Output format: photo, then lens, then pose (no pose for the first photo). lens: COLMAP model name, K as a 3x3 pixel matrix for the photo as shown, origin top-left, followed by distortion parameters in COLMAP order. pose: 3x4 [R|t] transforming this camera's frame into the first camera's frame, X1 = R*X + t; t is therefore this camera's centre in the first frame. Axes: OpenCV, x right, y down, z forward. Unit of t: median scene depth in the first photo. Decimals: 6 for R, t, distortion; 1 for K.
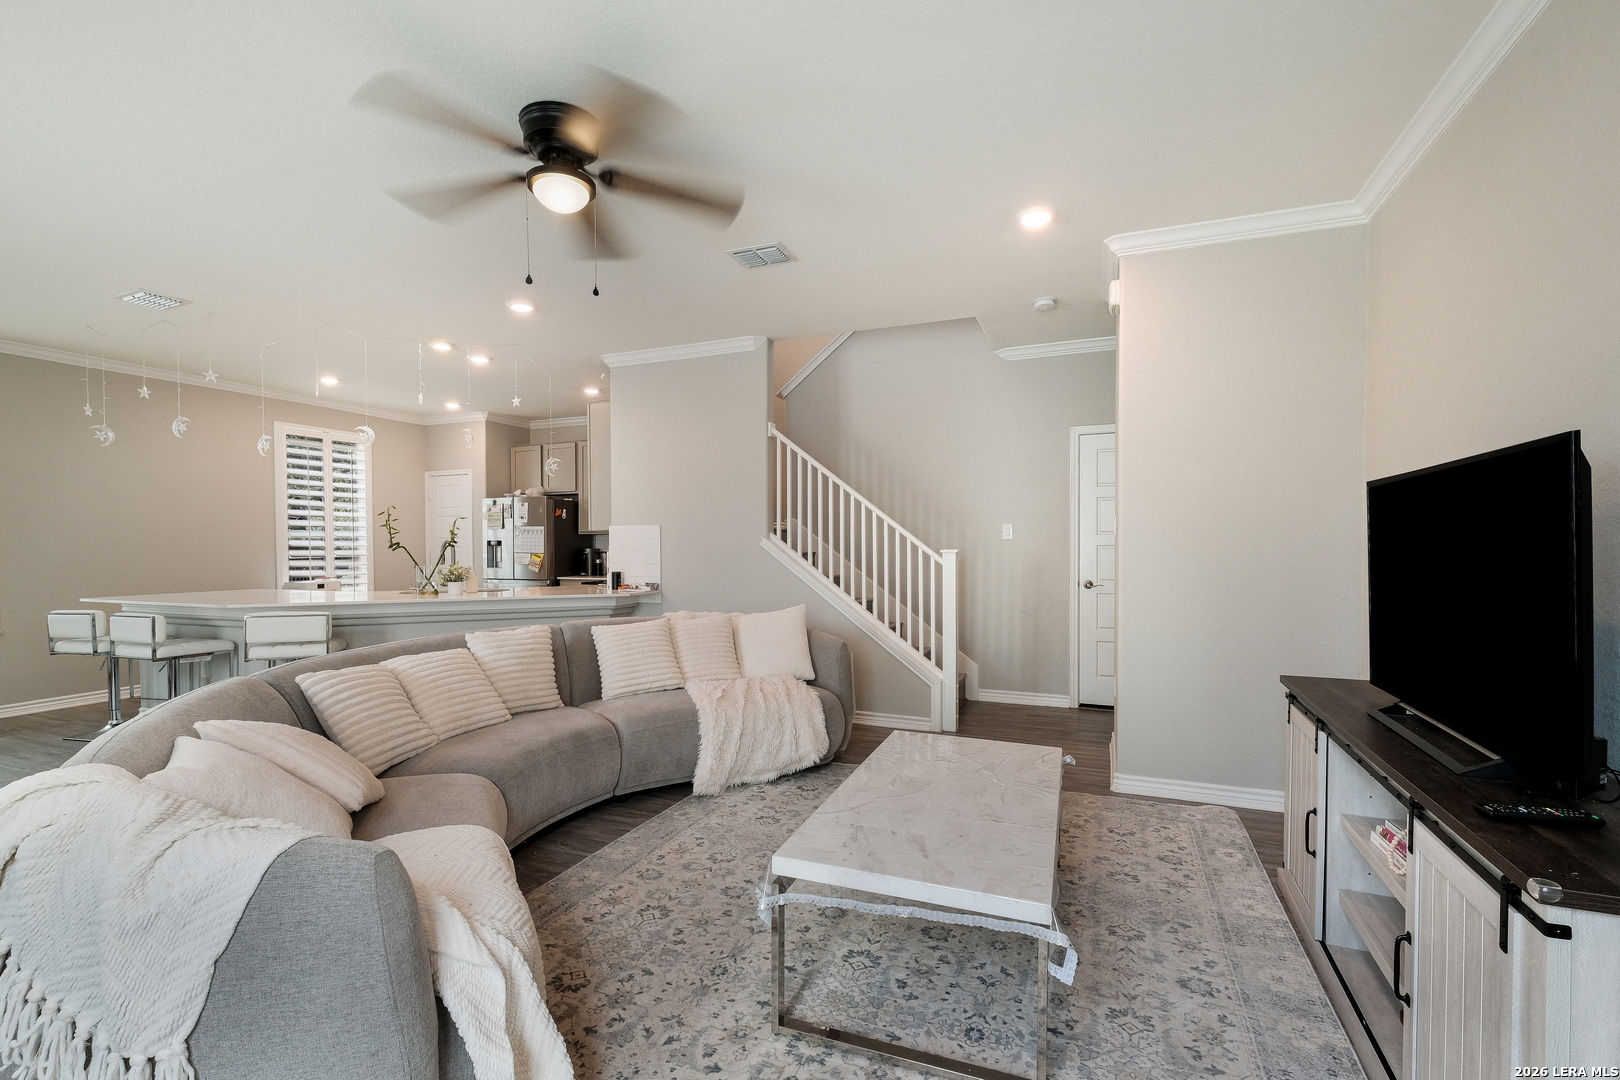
lens RADIAL K [[711.8, 0, 814.0], [0, 711.8, 554.3], [0, 0, 1]] dist [0.001447, 0.000030]
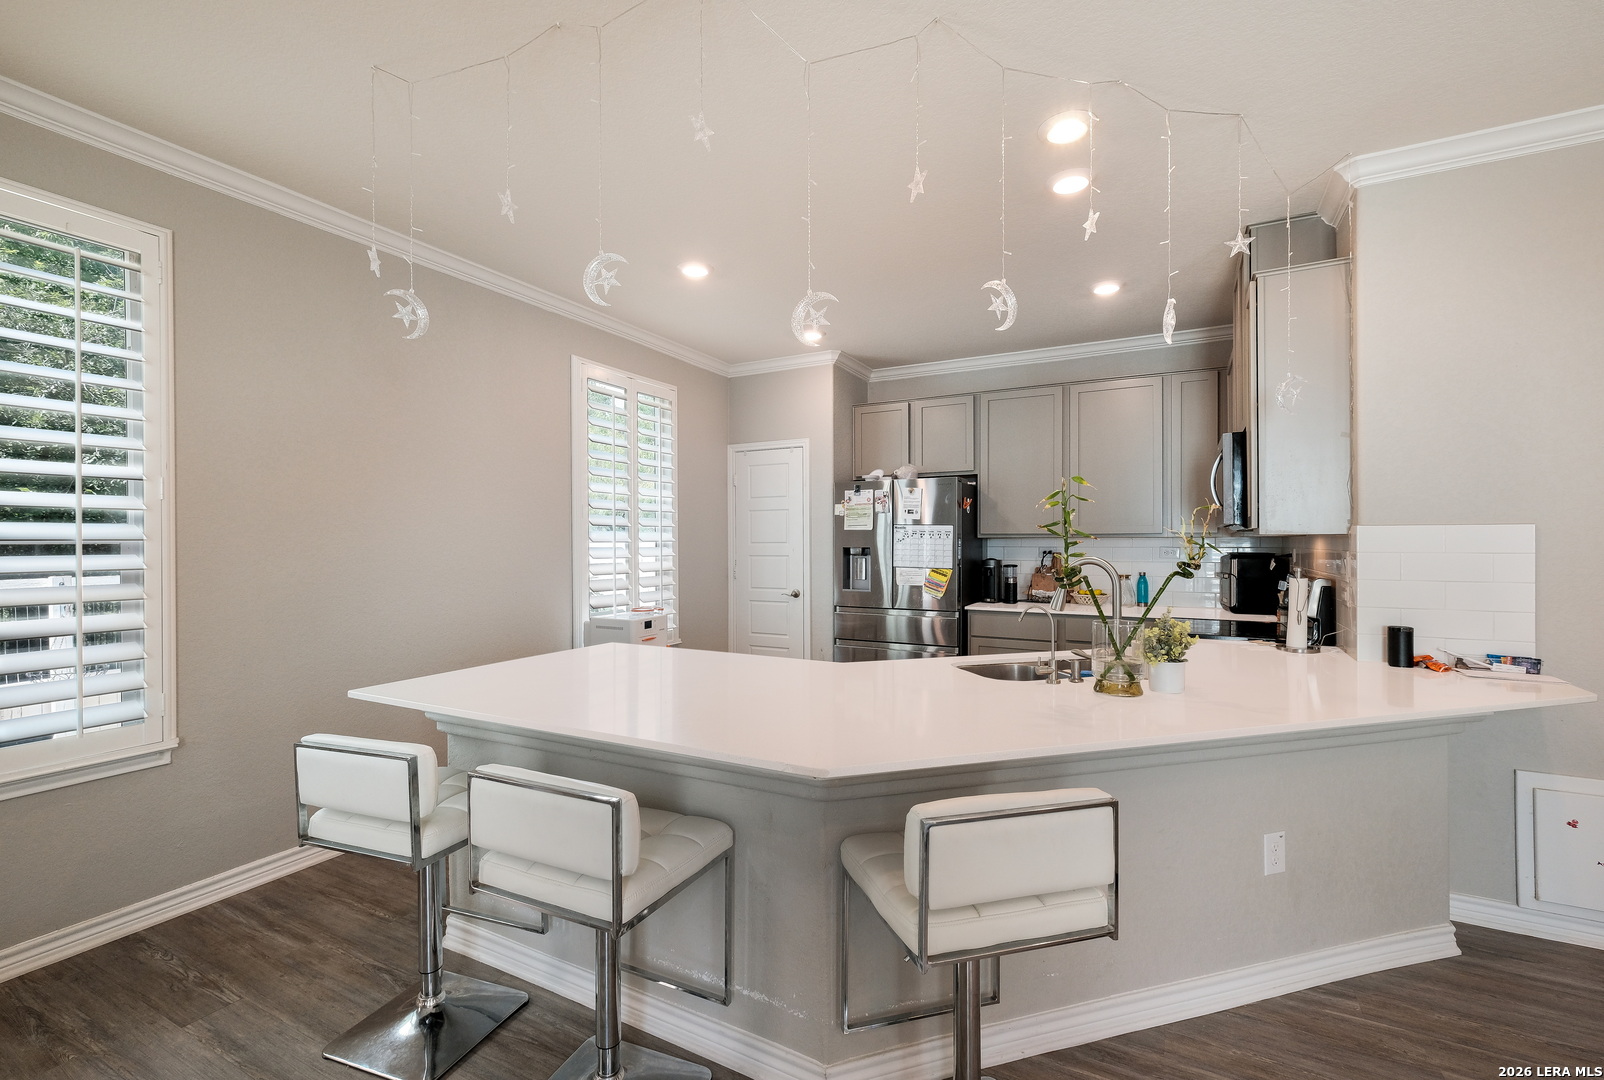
lens RADIAL K [[695.6, 0, 802.0], [0, 695.6, 542.4], [0, 0, 1]] dist [0.002807, 0.000770]
pose [[0.994765, 0.003376, -0.102135, -0.840372], [-0.004762, 0.999900, -0.013337, -0.029795], [0.102080, 0.013754, 0.994681, 0.712556]]
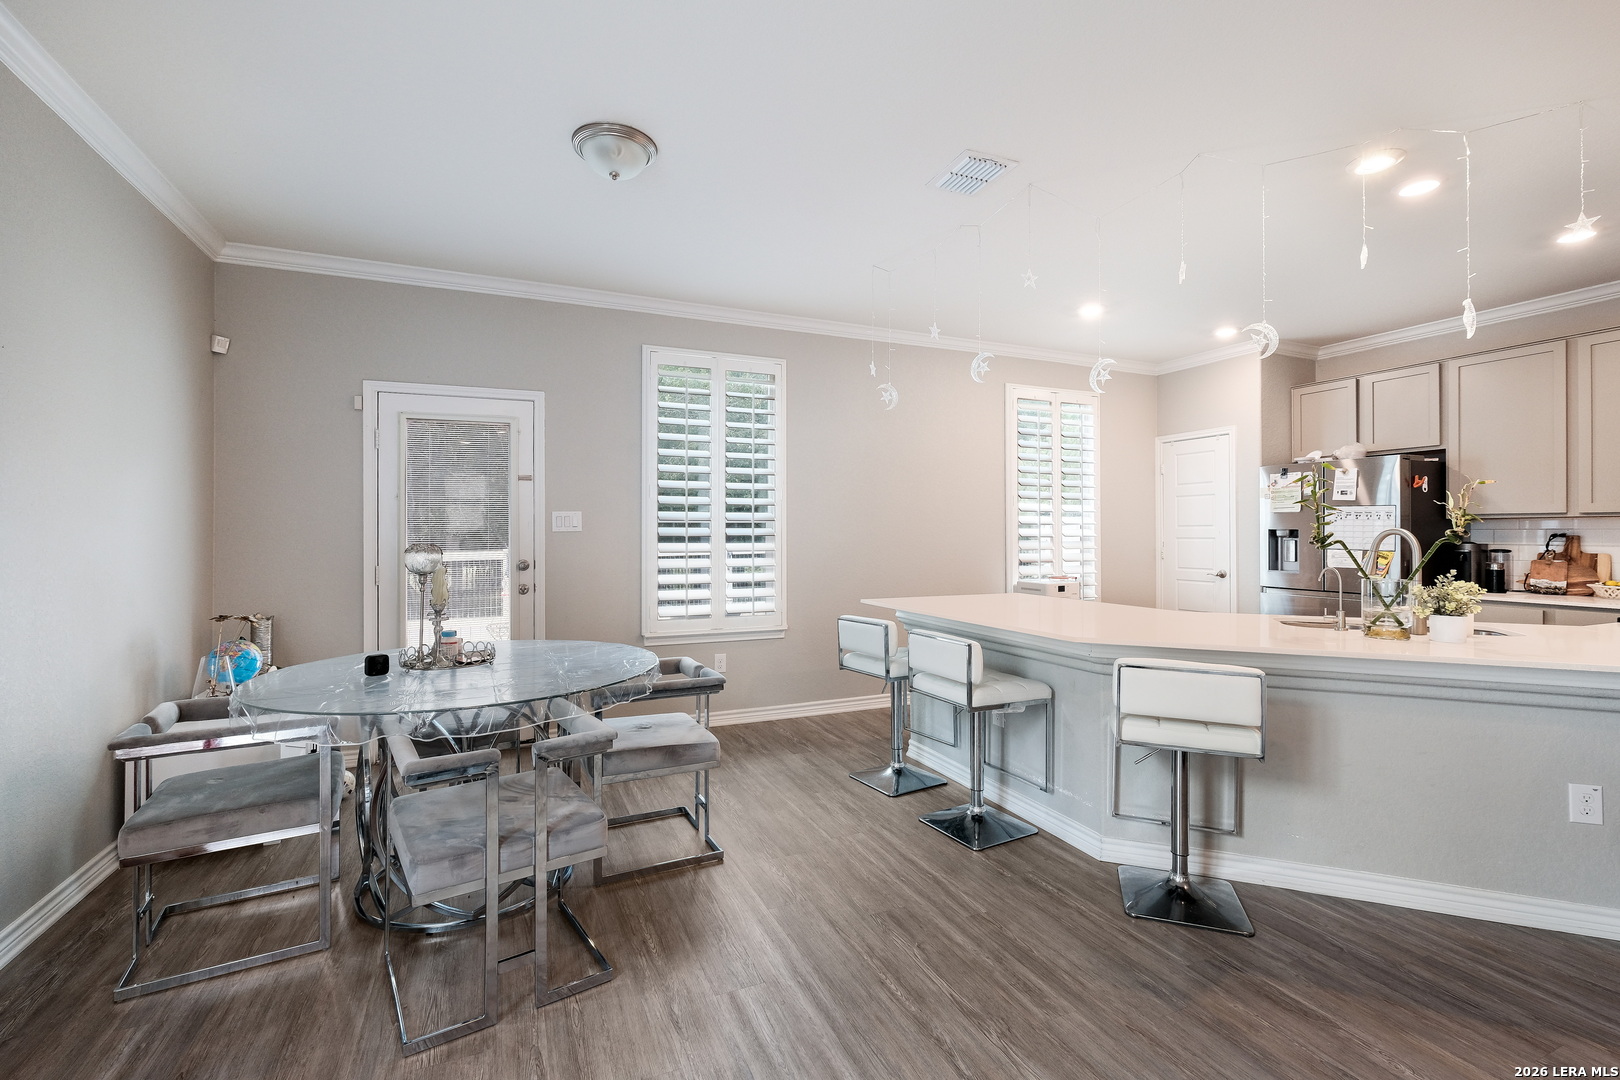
lens RADIAL K [[712.5, 0, 804.9], [0, 712.5, 525.5], [0, 0, 1]] dist [0.000686, -0.000378]
pose [[0.717257, -0.001814, -0.696806, -0.596587], [-0.015527, 0.999707, -0.018586, -0.008067], [0.696635, 0.024150, 0.717019, 0.431123]]
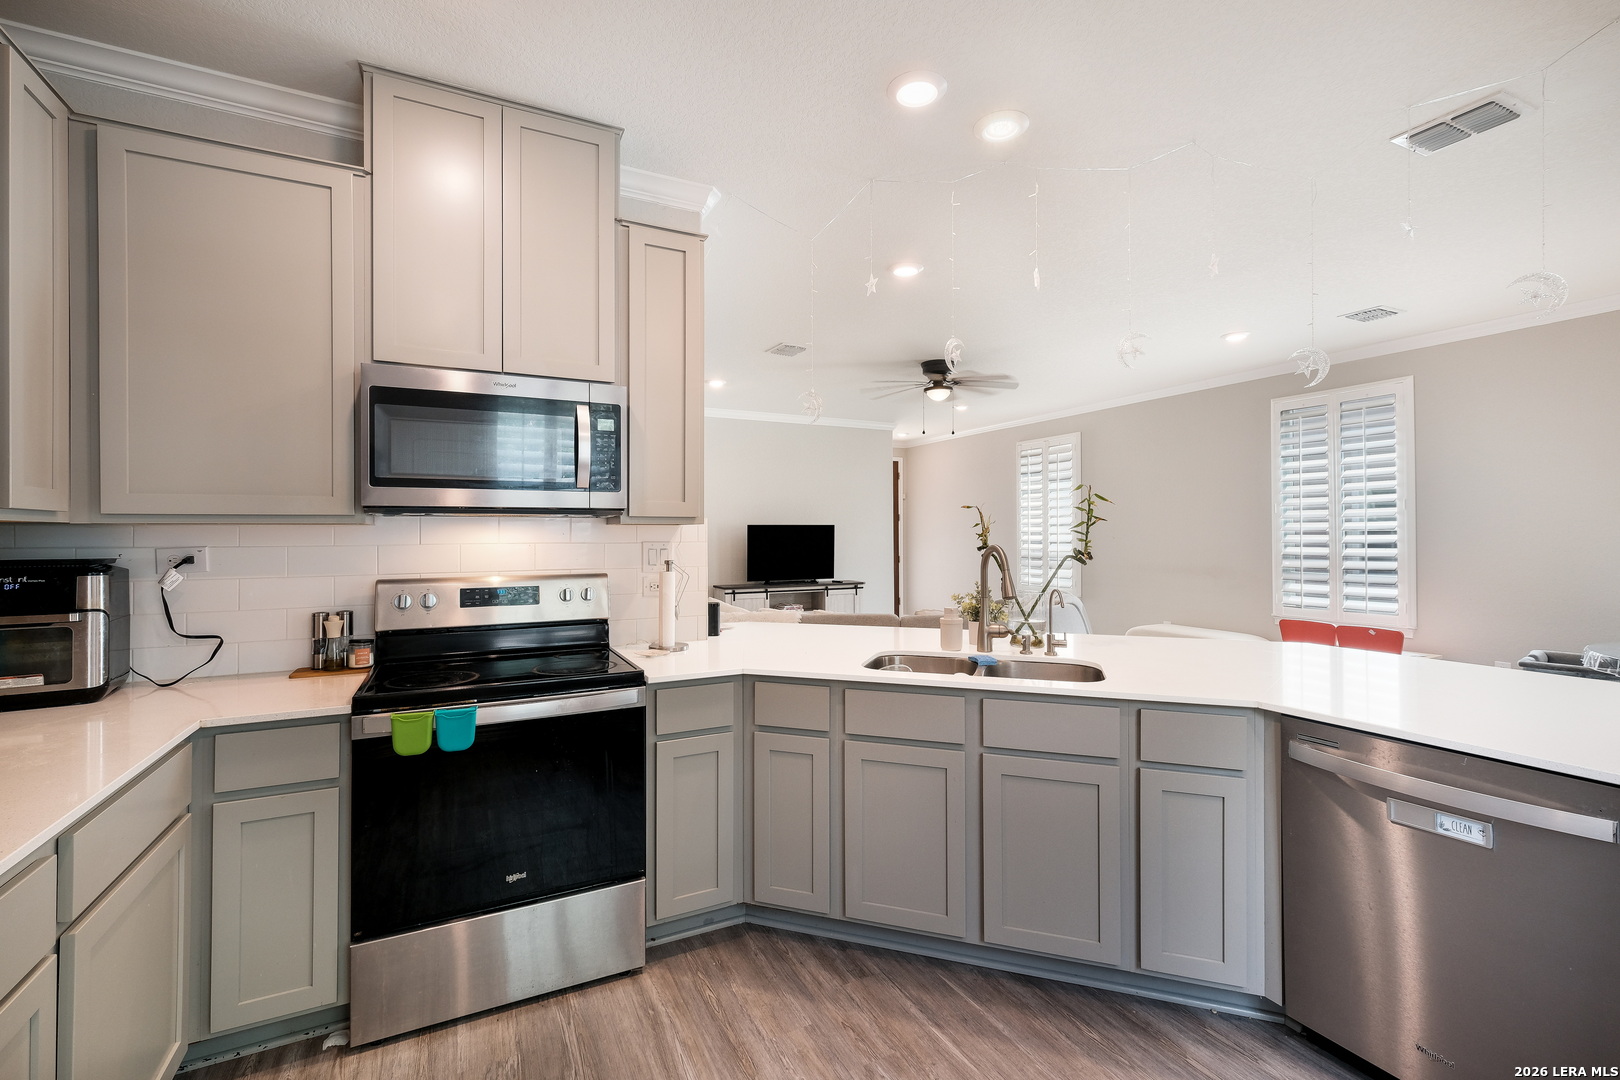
lens RADIAL K [[697.8, 0, 810.7], [0, 697.8, 530.1], [0, 0, 1]] dist [0.001915, 0.000398]
pose [[-0.757380, 0.008822, 0.652915, -0.942918], [0.014698, 0.999886, 0.003539, -0.044689], [-0.652809, 0.012277, -0.757423, 1.861124]]
